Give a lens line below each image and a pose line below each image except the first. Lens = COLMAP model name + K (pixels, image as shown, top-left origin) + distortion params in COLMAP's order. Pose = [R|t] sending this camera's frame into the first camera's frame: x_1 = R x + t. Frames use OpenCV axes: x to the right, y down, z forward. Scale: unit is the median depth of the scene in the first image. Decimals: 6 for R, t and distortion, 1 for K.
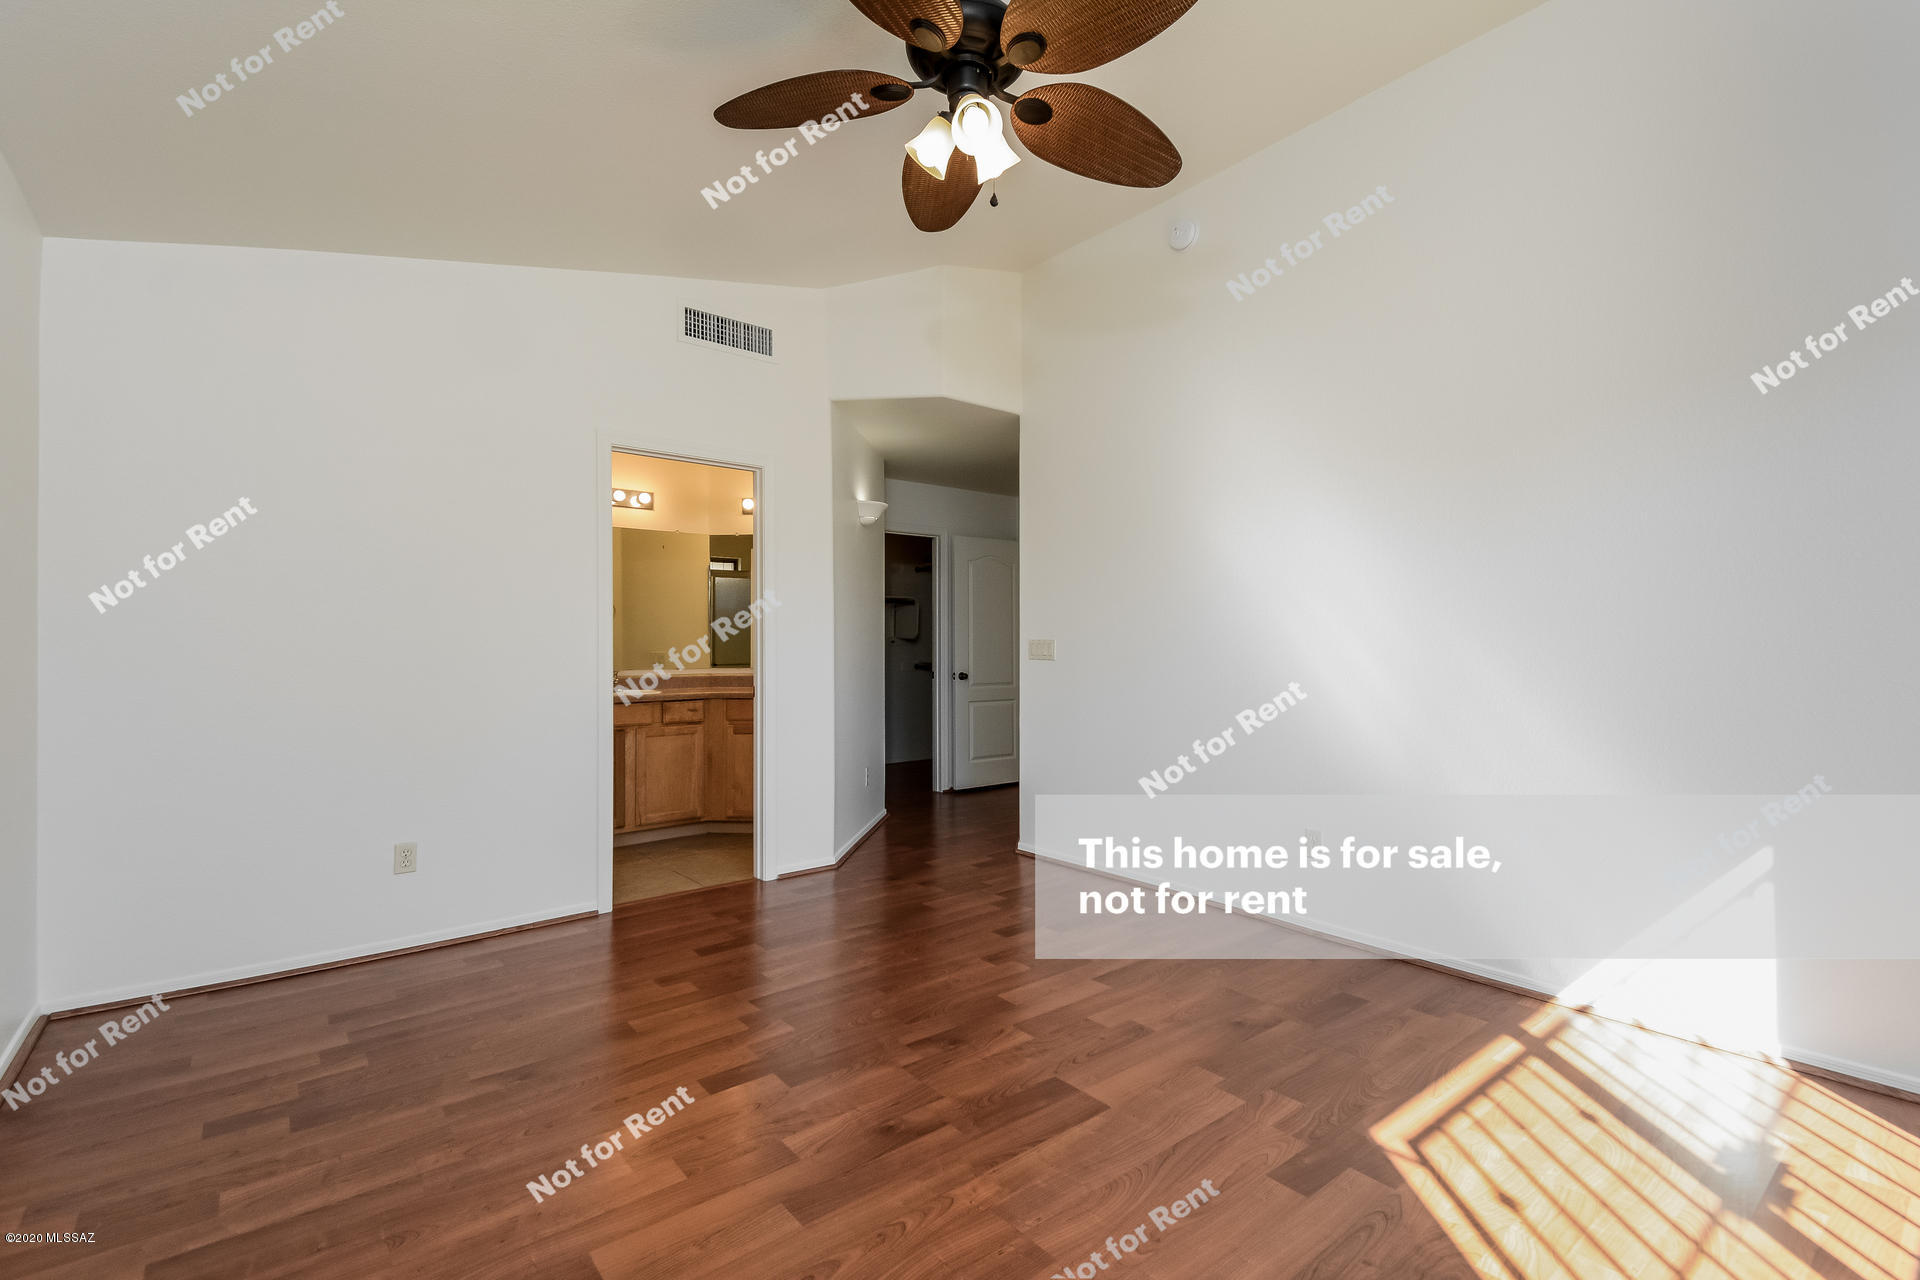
lens RADIAL K [[846.0, 0, 962.0], [0, 846.0, 650.5], [0, 0, 1]] dist [0.038679, -0.017665]
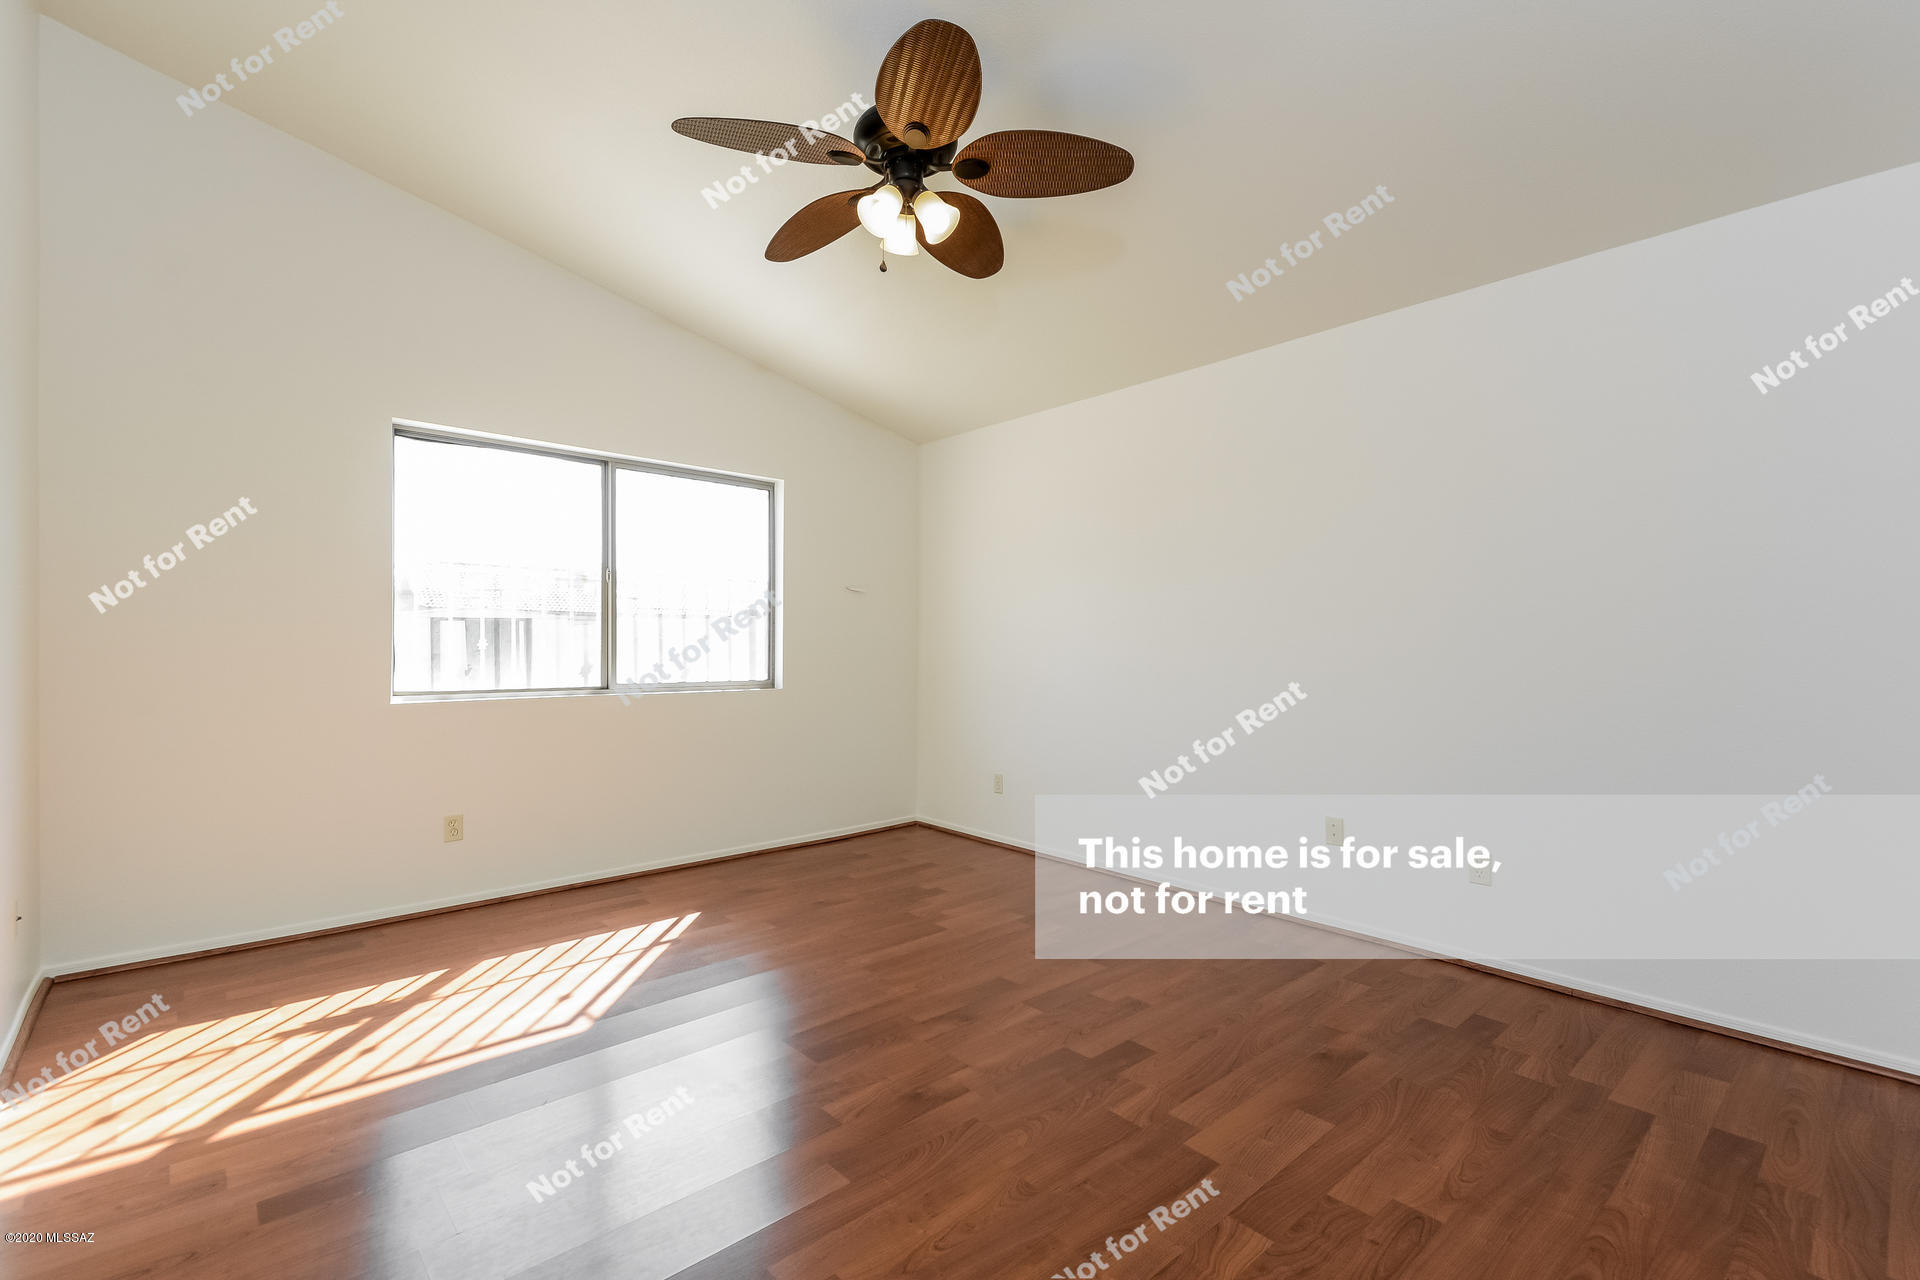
lens RADIAL K [[846.0, 0, 962.0], [0, 846.0, 650.5], [0, 0, 1]] dist [0.038679, -0.017665]
pose [[-0.998672, -0.001272, -0.051498, -0.012264], [-0.001450, 0.999993, 0.003417, -0.004027], [0.051493, 0.003487, -0.998667, 2.188907]]
